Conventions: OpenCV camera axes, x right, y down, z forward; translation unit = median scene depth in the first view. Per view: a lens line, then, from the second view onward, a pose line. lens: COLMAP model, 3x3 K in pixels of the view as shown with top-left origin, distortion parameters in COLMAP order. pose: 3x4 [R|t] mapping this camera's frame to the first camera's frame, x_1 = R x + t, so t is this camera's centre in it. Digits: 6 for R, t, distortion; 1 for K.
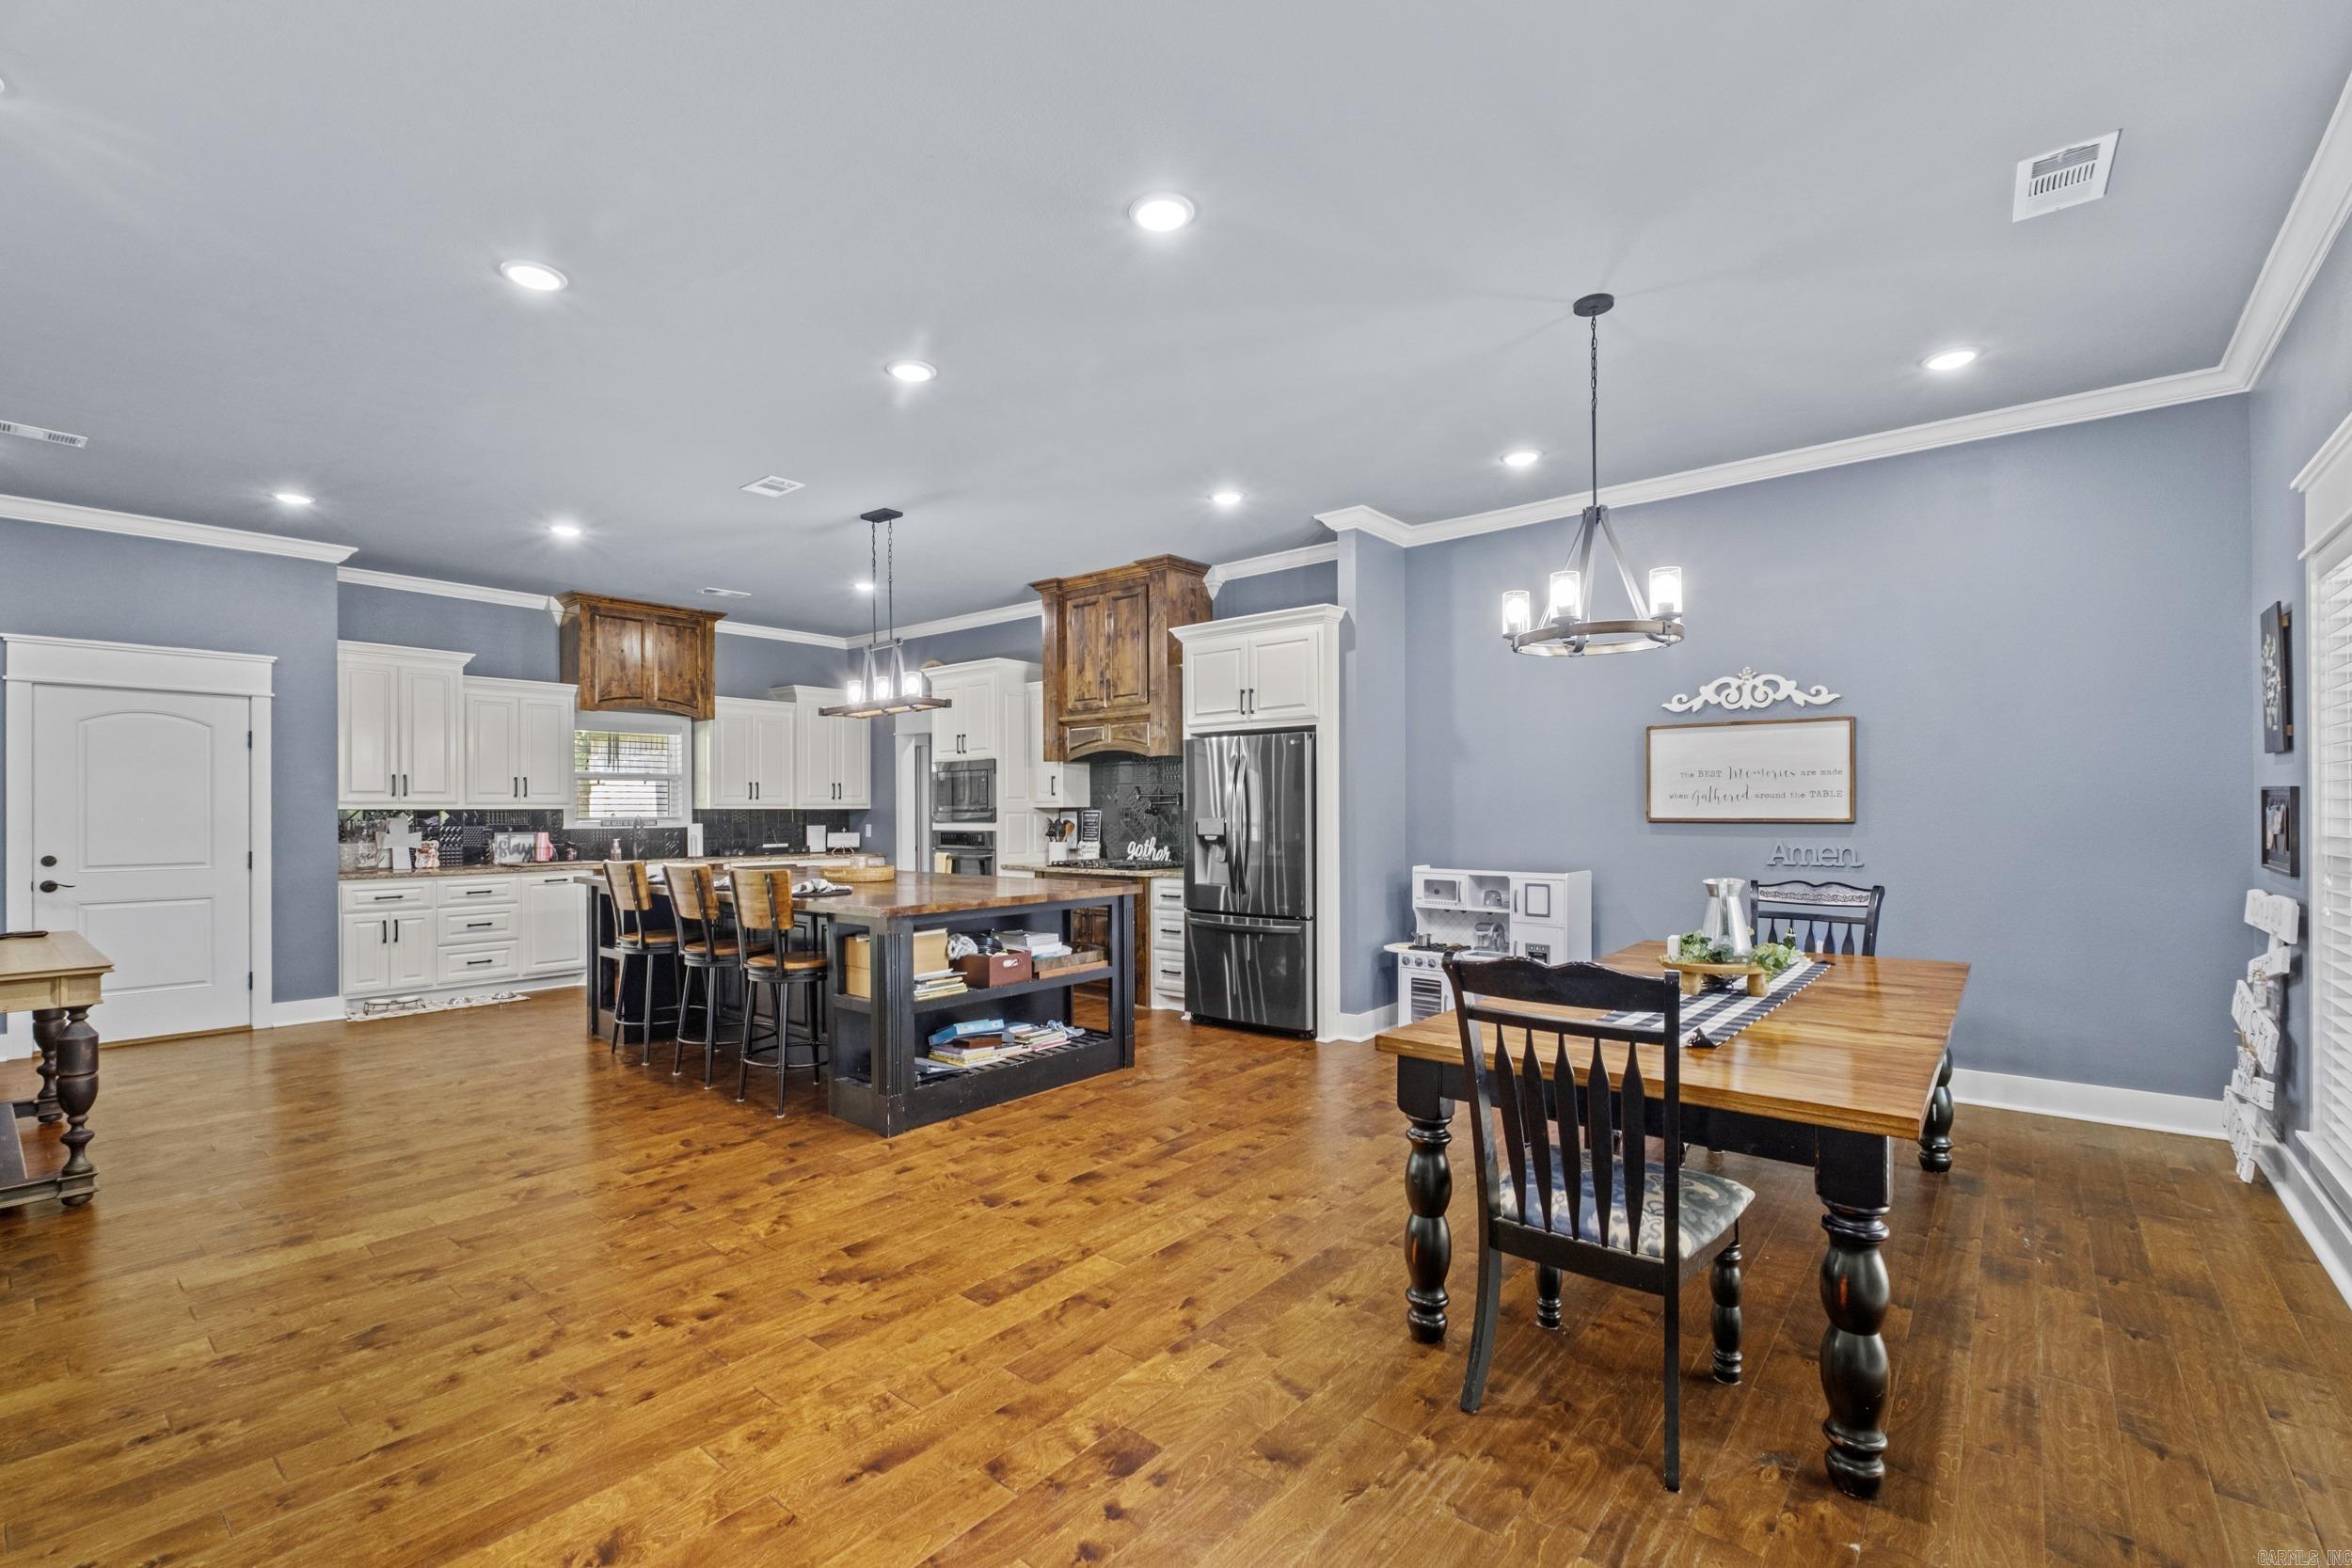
lens RADIAL K [[1023.2, 0, 1160.7], [0, 1023.2, 812.1], [0, 0, 1]] dist [-0.010766, 0.001734]
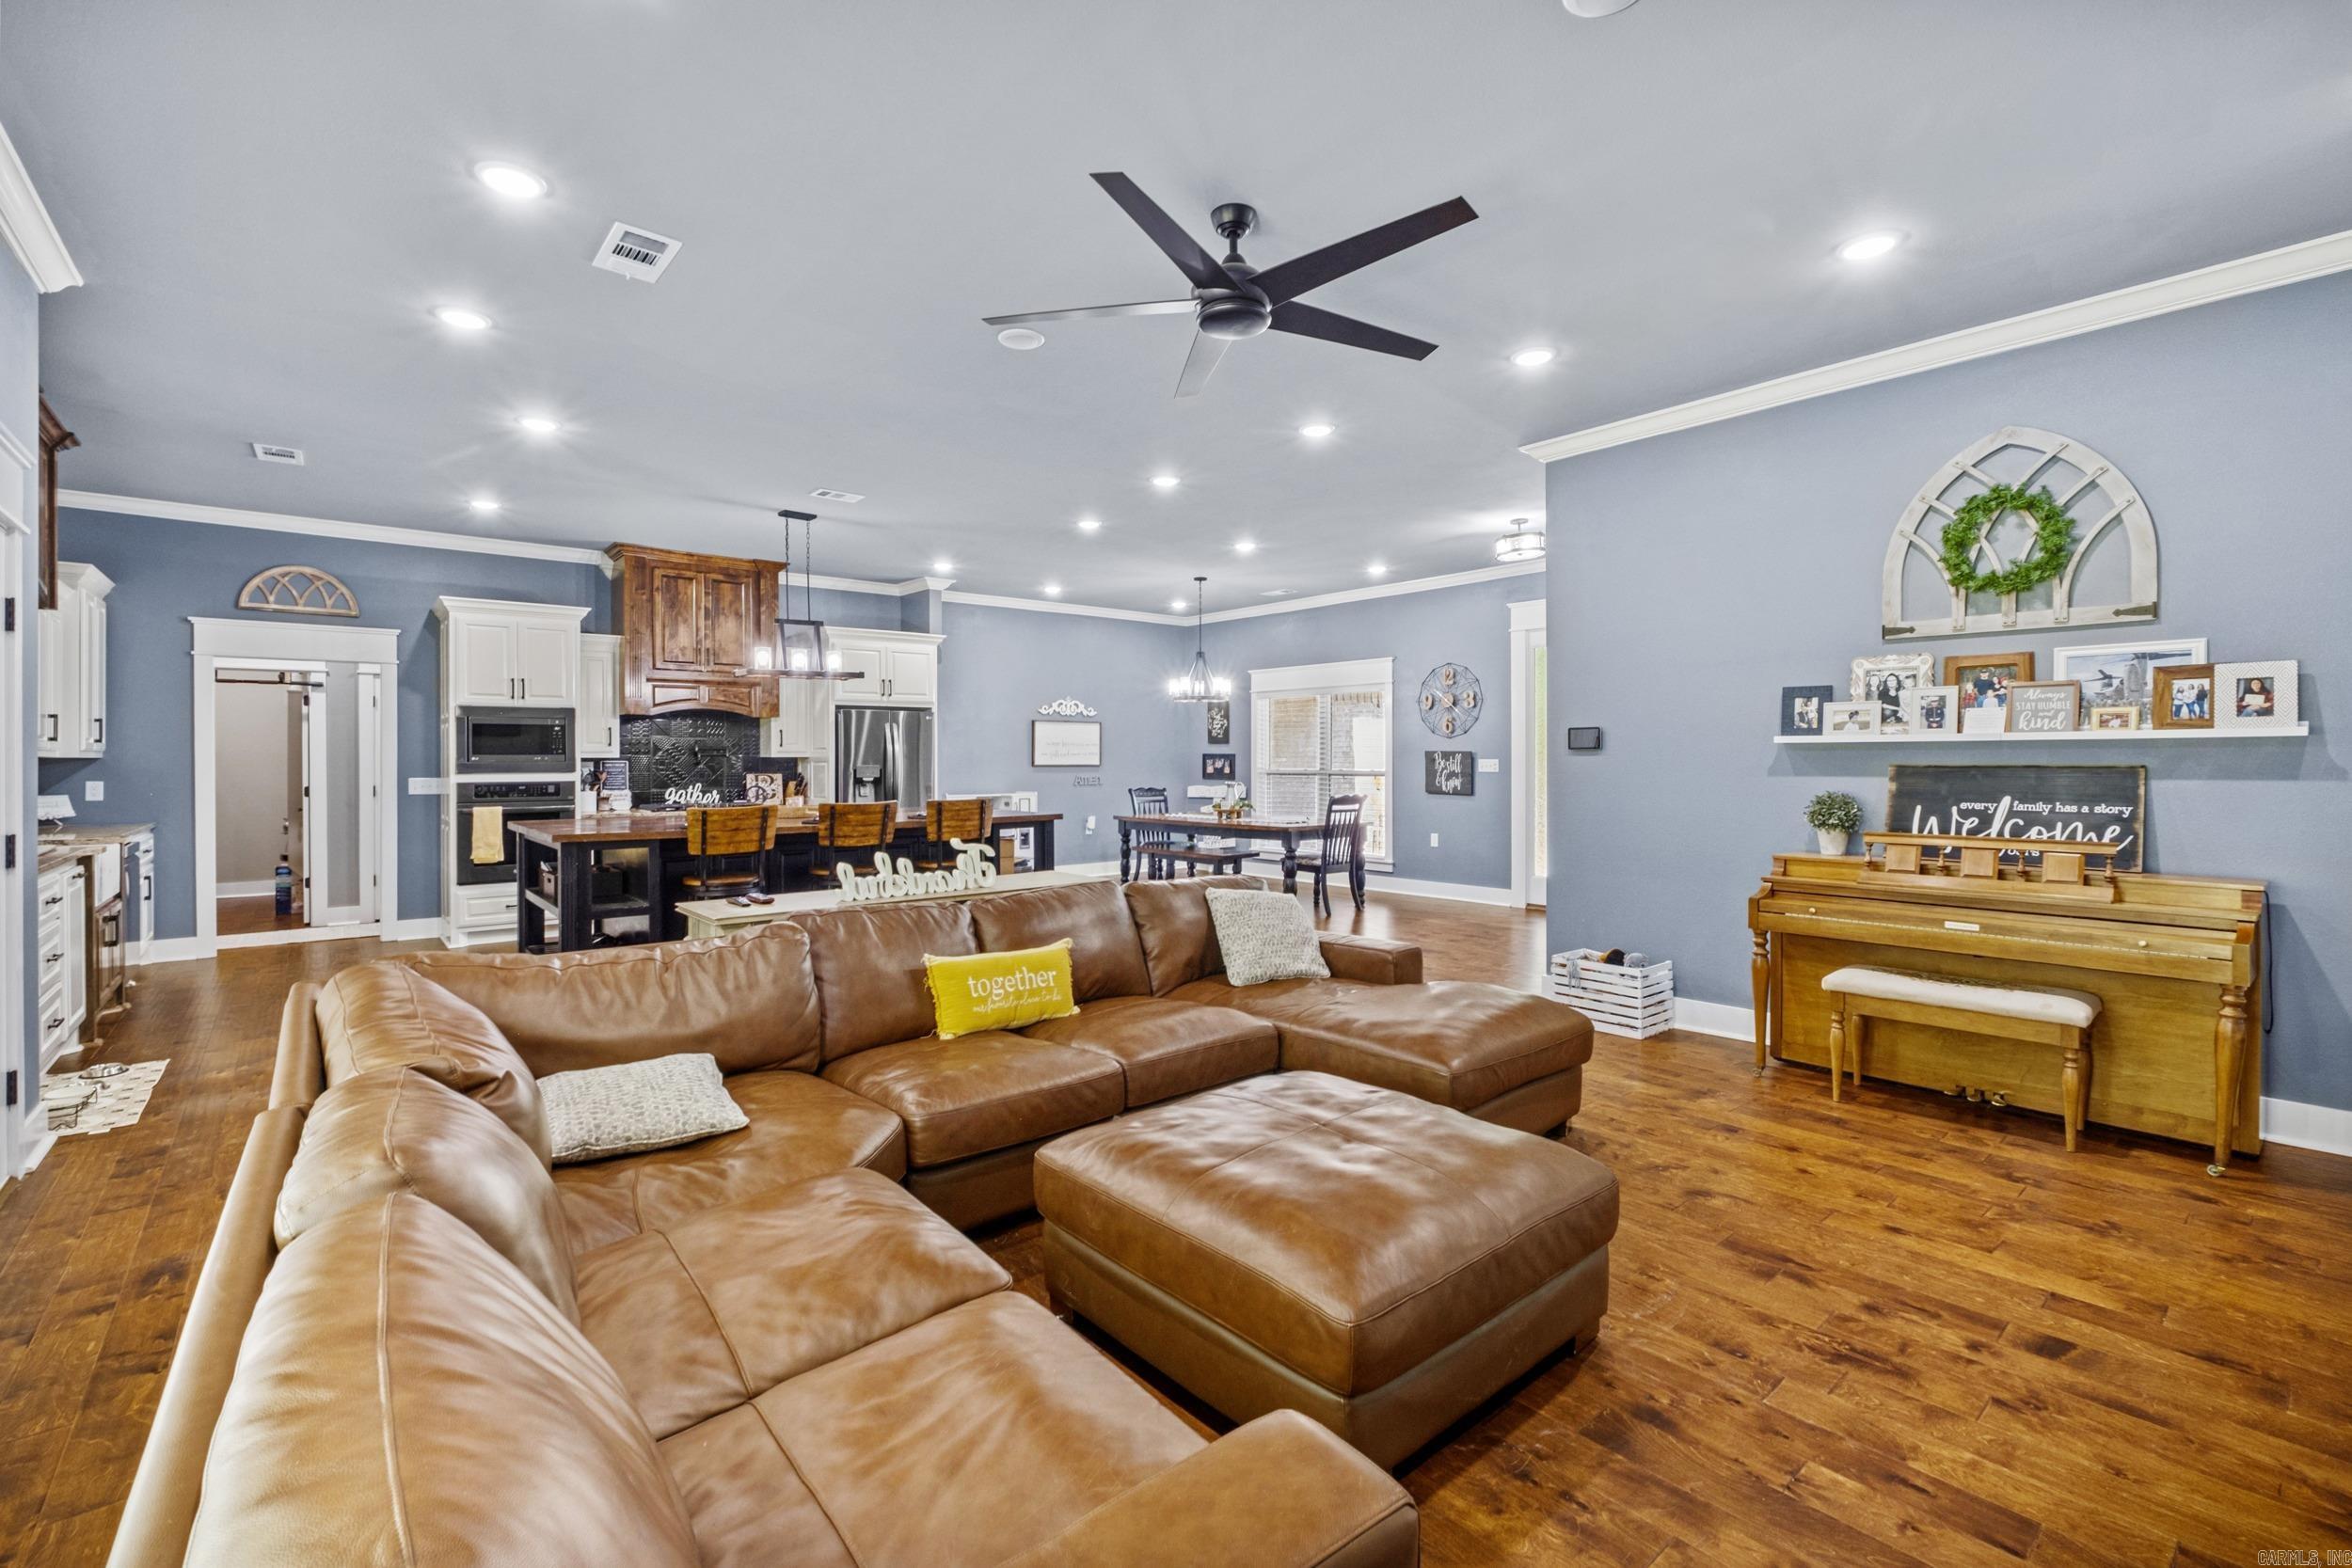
lens RADIAL K [[1023.2, 0, 1149.8], [0, 1023.2, 755.2], [0, 0, 1]] dist [-0.010766, 0.001734]
pose [[0.180151, 0.009032, 0.983597, -1.375251], [0.004344, 0.999941, -0.009978, 0.007491], [-0.983629, 0.006070, 0.180101, 0.369270]]
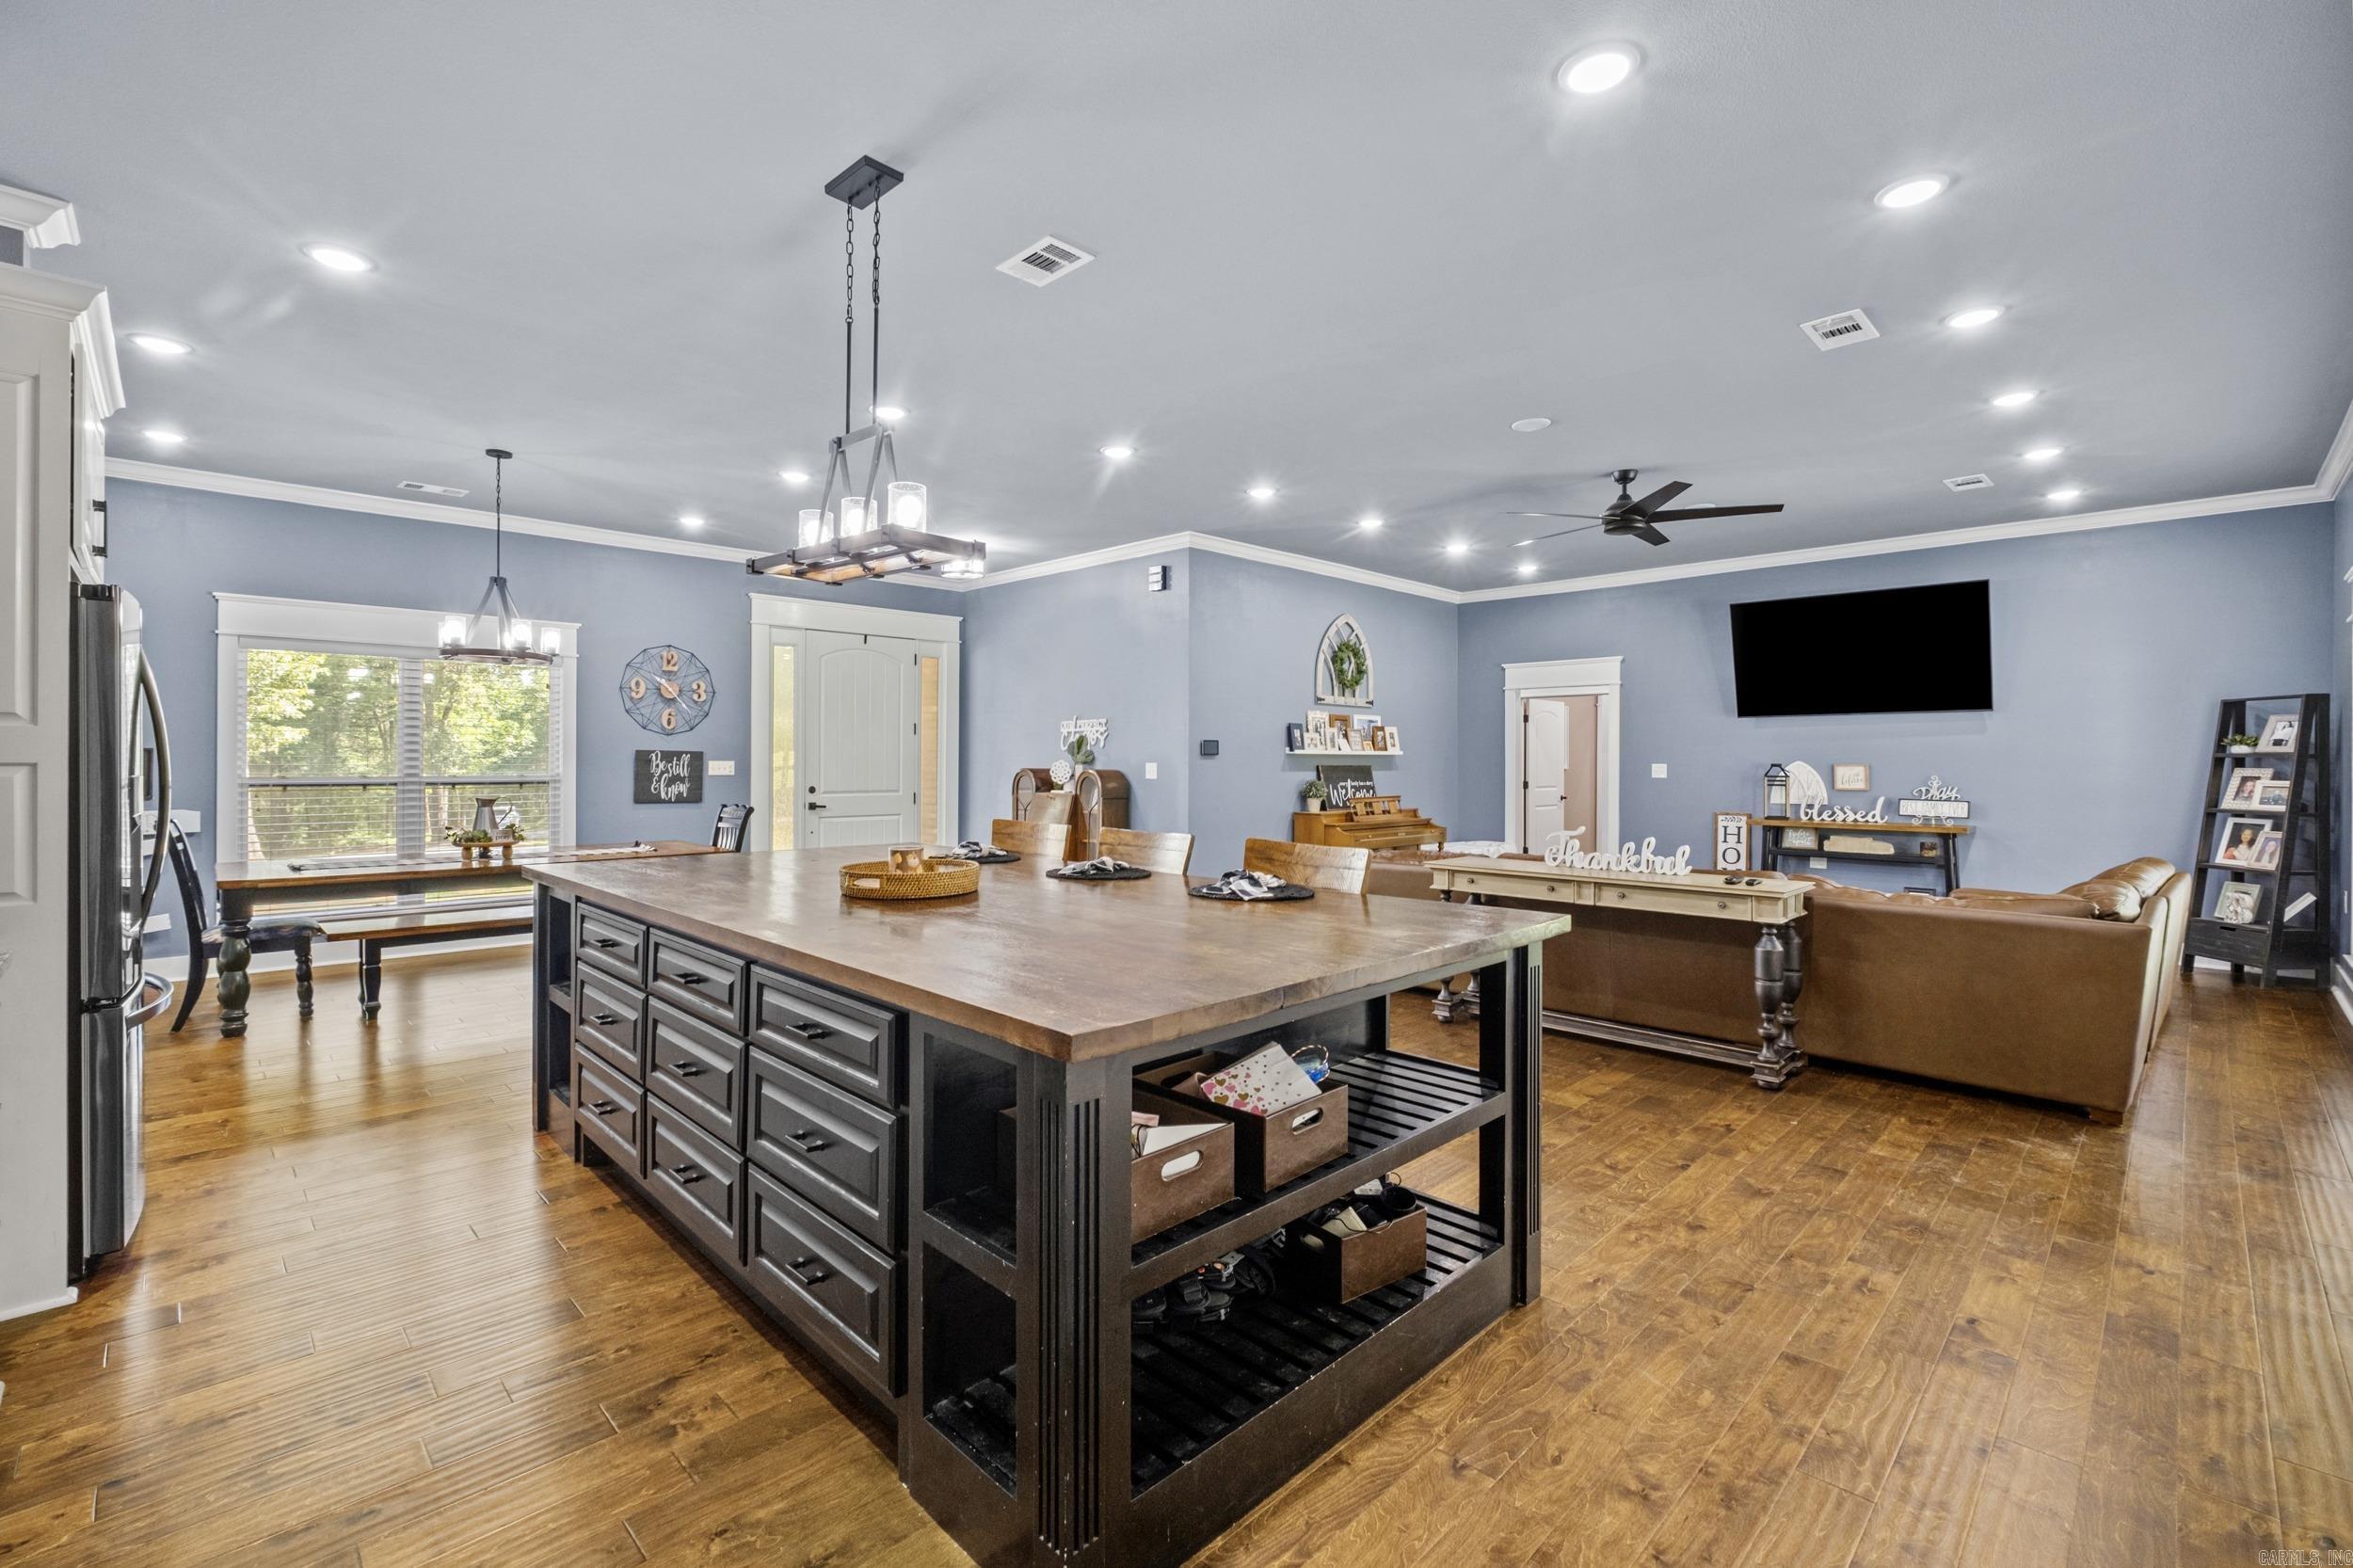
lens RADIAL K [[1023.8, 0, 1161.8], [0, 1023.8, 763.3], [0, 0, 1]] dist [-0.010766, 0.001734]
pose [[-0.995021, 0.002186, 0.099637, -0.472214], [0.002624, 0.999987, 0.004265, -0.000638], [-0.099626, 0.004506, -0.995015, 1.482082]]
